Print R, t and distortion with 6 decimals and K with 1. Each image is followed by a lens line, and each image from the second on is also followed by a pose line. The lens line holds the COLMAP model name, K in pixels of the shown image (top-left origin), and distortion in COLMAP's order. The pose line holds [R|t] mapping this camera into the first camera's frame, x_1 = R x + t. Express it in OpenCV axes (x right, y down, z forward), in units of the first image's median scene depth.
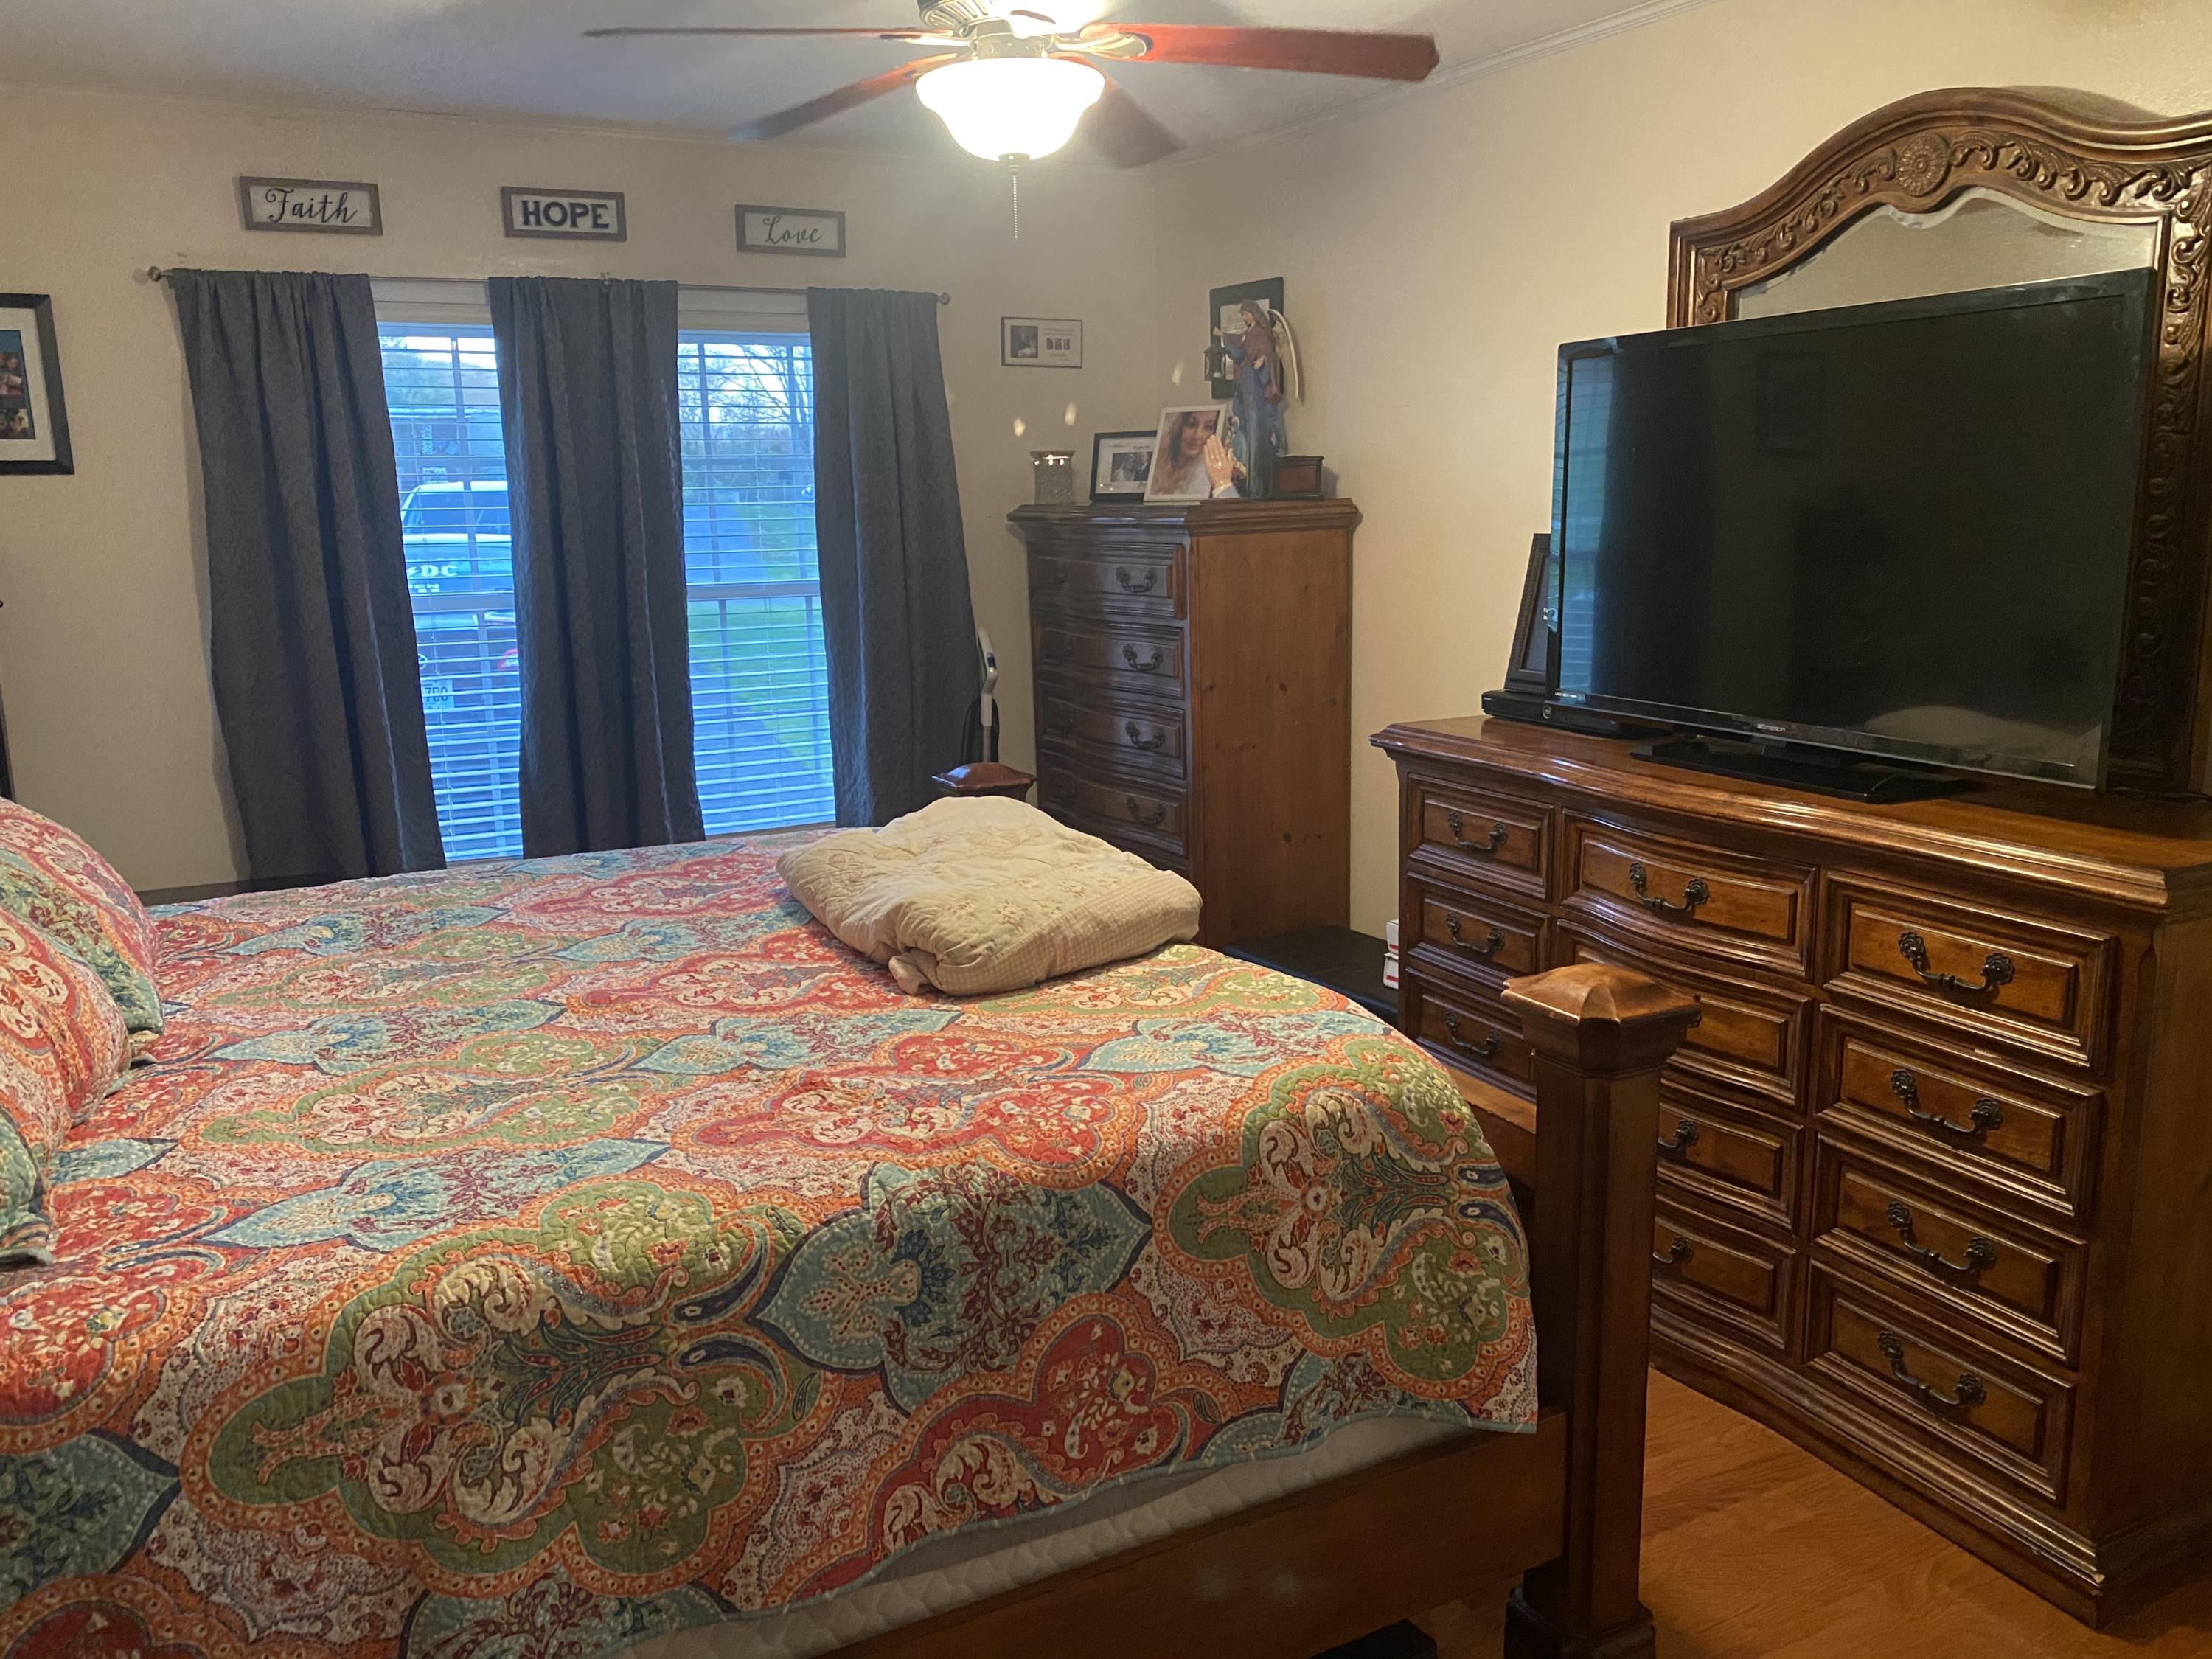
lens RADIAL K [[1720.1, 0, 1106.0], [0, 1720.1, 829.5], [0, 0, 1]] dist [0.055694, -0.066099]
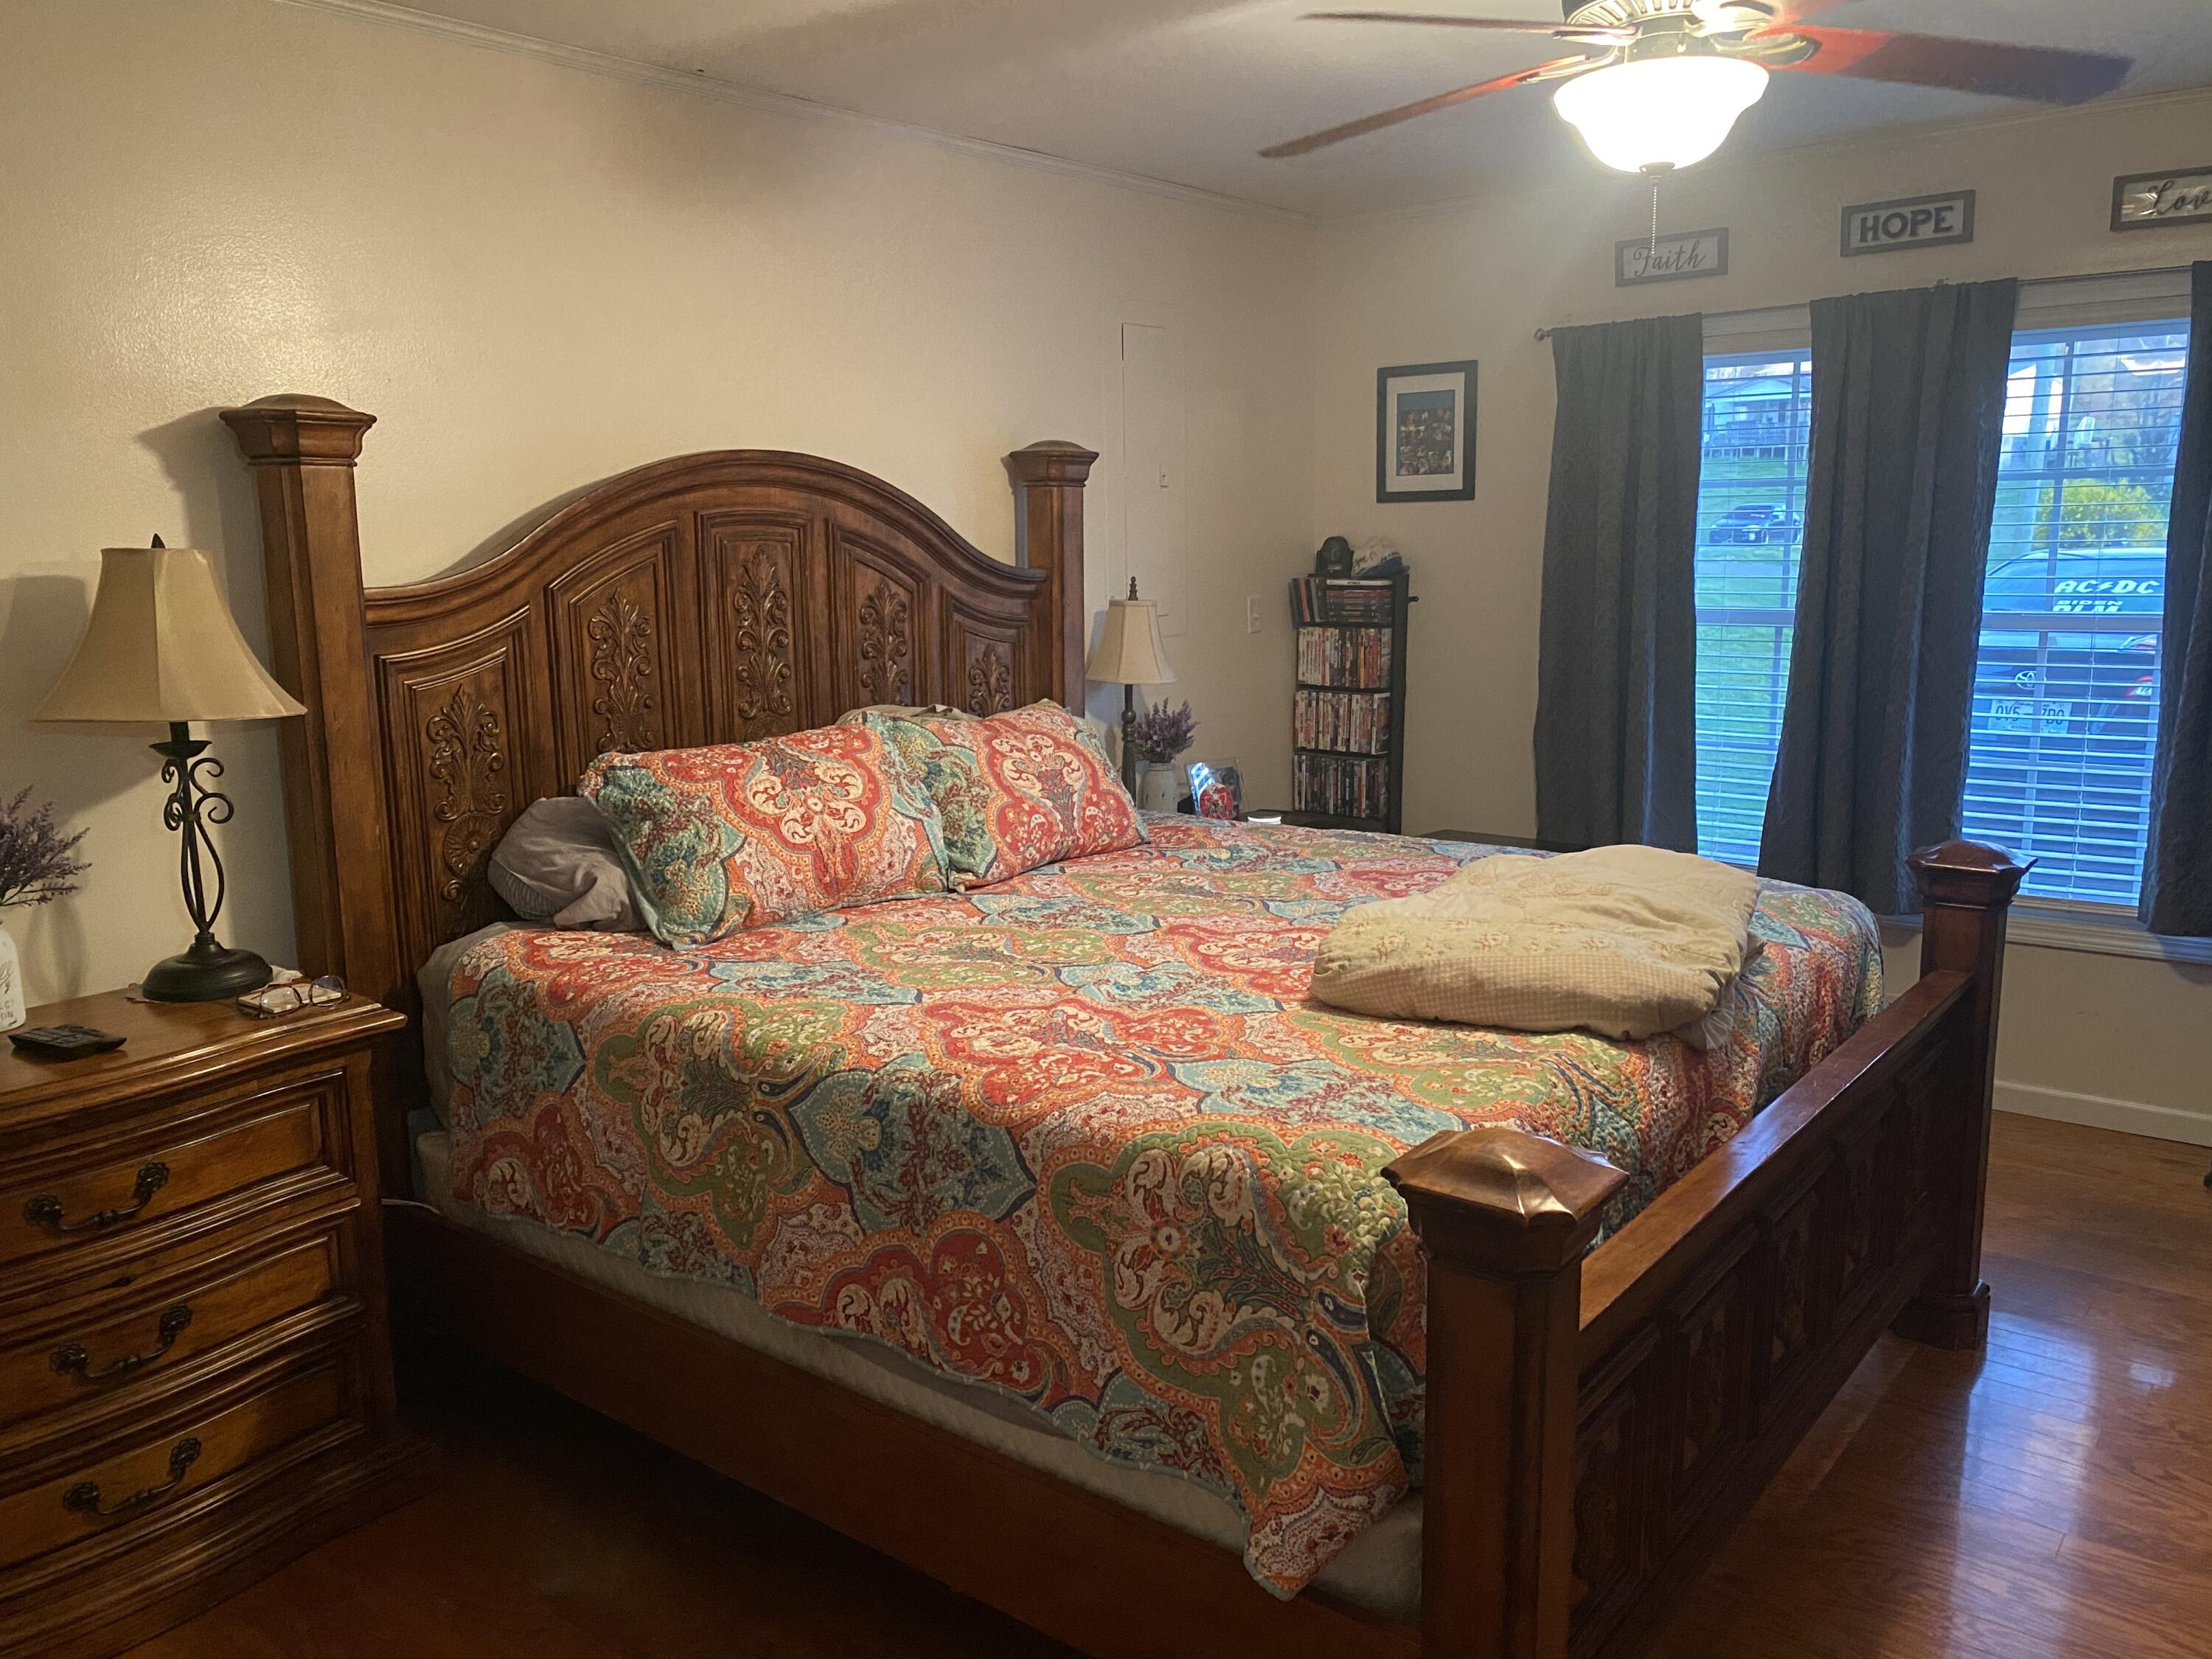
lens RADIAL K [[1679.6, 0, 1106.0], [0, 1679.6, 829.5], [0, 0, 1]] dist [0.098436, -0.077674]
pose [[0.417537, 0.176135, -0.891425, 0.800301], [-0.173853, 0.978395, 0.111887, -0.106242], [0.891873, 0.108260, 0.439138, 0.425488]]
